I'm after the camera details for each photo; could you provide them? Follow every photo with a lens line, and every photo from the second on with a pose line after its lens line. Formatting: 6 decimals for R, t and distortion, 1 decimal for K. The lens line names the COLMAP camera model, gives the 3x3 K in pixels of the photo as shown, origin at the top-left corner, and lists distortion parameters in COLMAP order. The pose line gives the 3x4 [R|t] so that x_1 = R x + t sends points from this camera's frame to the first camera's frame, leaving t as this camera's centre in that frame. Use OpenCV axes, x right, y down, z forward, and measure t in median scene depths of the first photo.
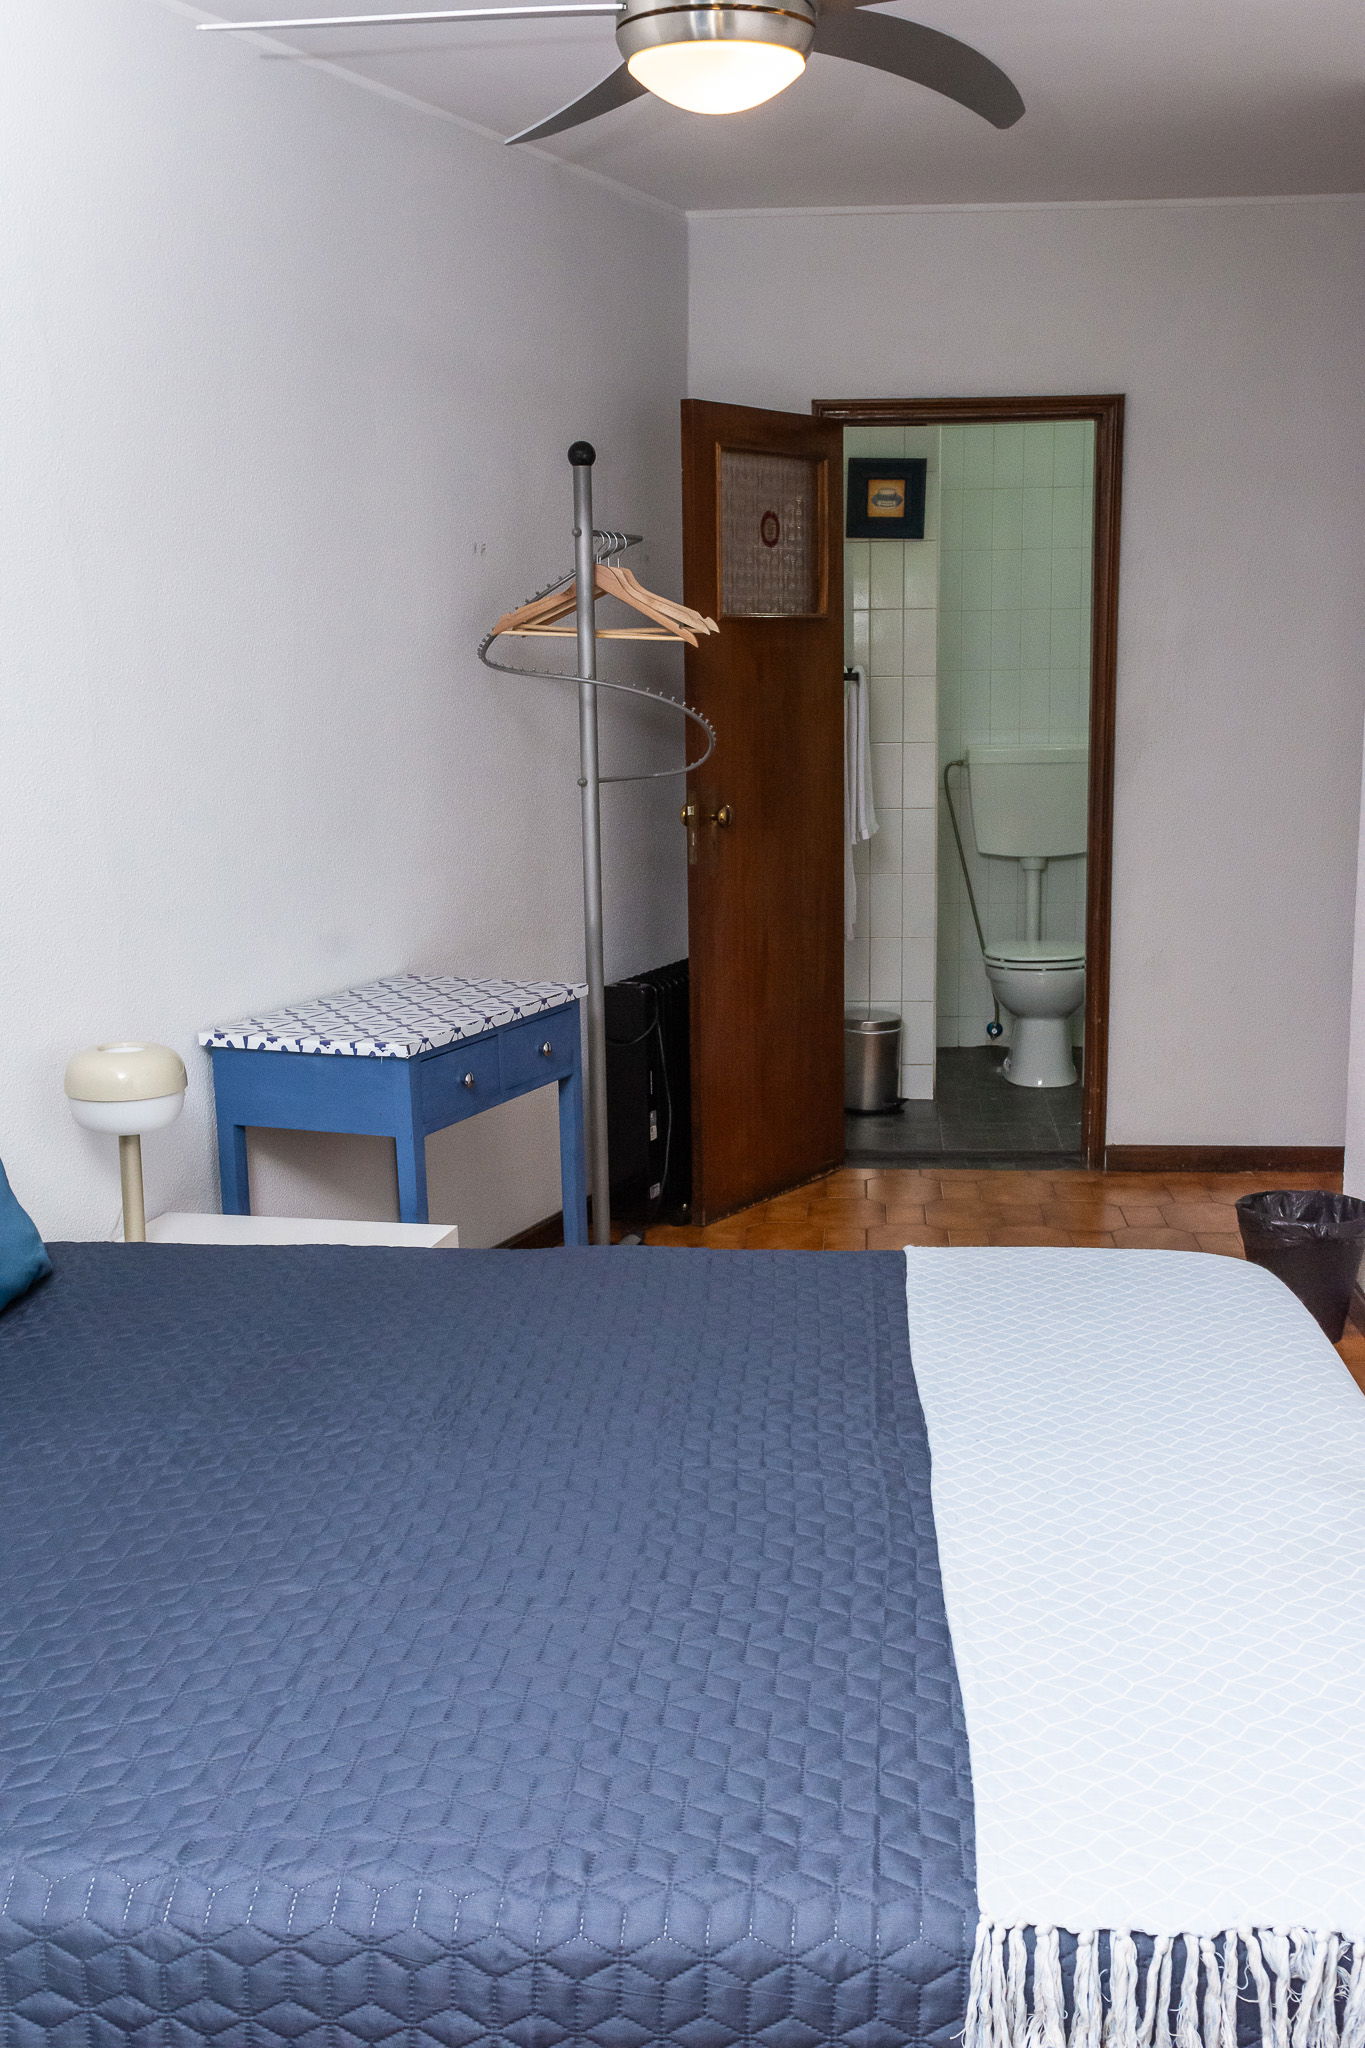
lens RADIAL K [[2136.8, 0, 679.5], [0, 2136.8, 1043.6], [0, 0, 1]] dist [0.005449, 0.011520]
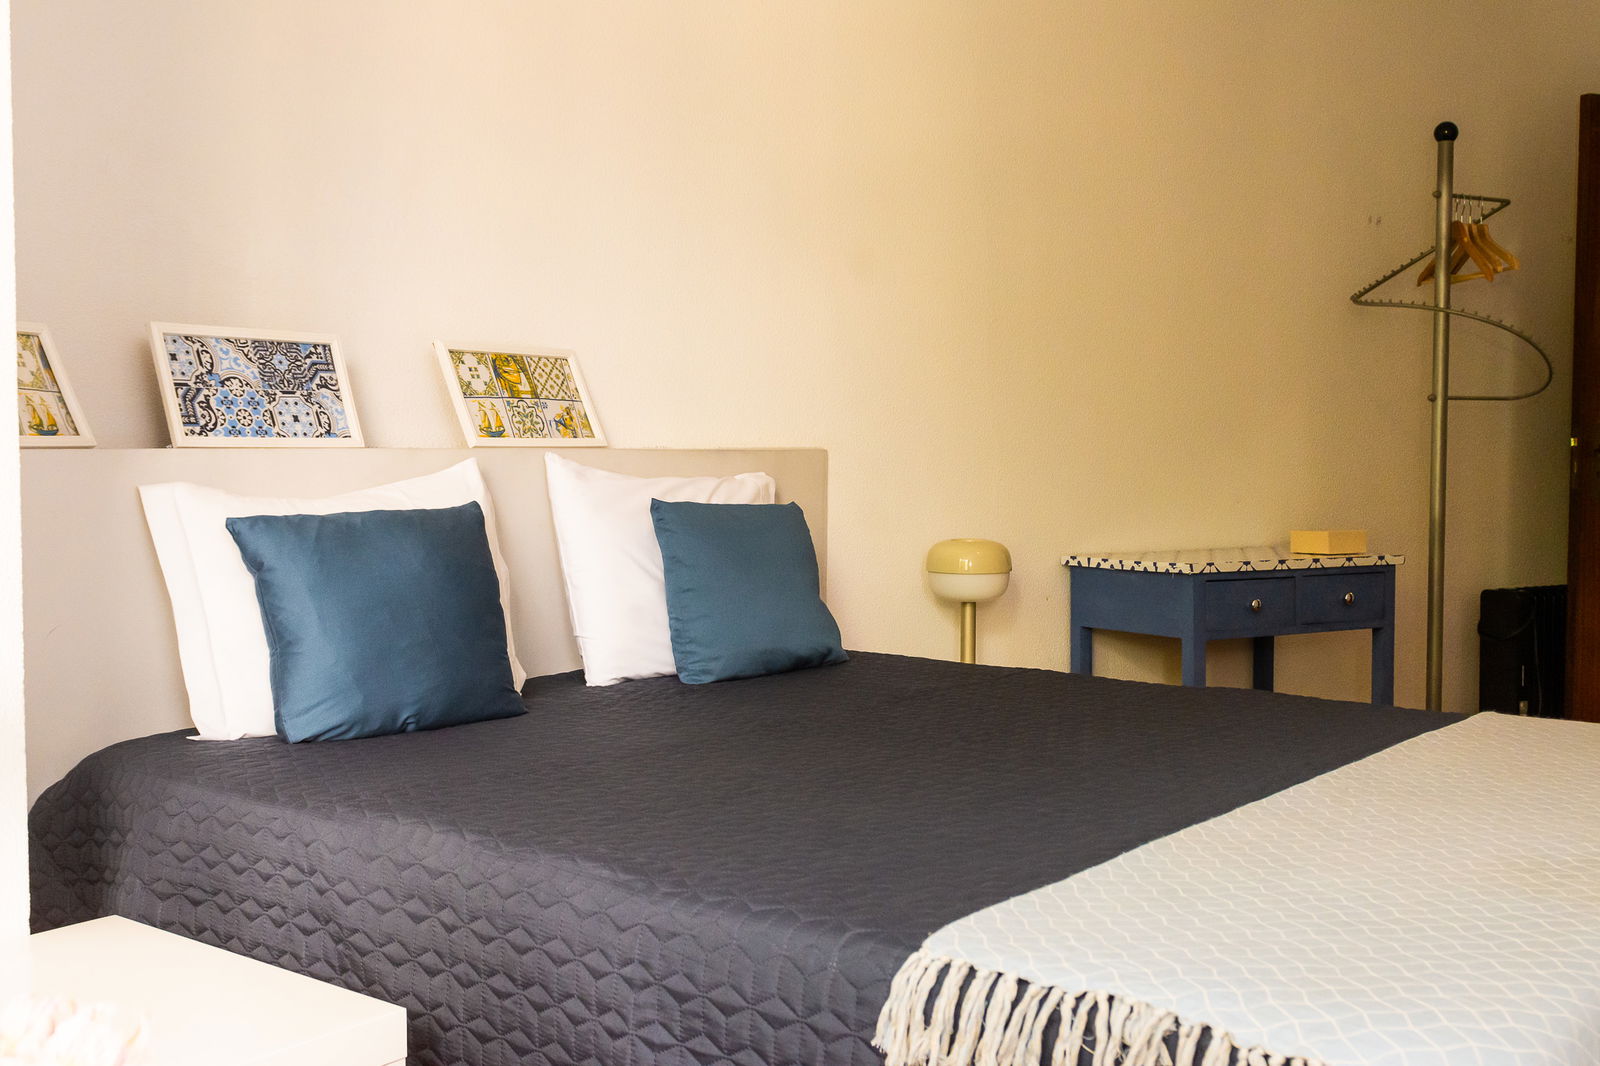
lens RADIAL K [[1661.9, 0, 796.5], [0, 1661.9, 534.2], [0, 0, 1]] dist [0.011997, 0.004744]
pose [[0.819606, 0.046861, -0.571008, 0.179486], [-0.122350, 0.987974, -0.094537, 0.077113], [0.559711, 0.147346, 0.815483, 0.038078]]
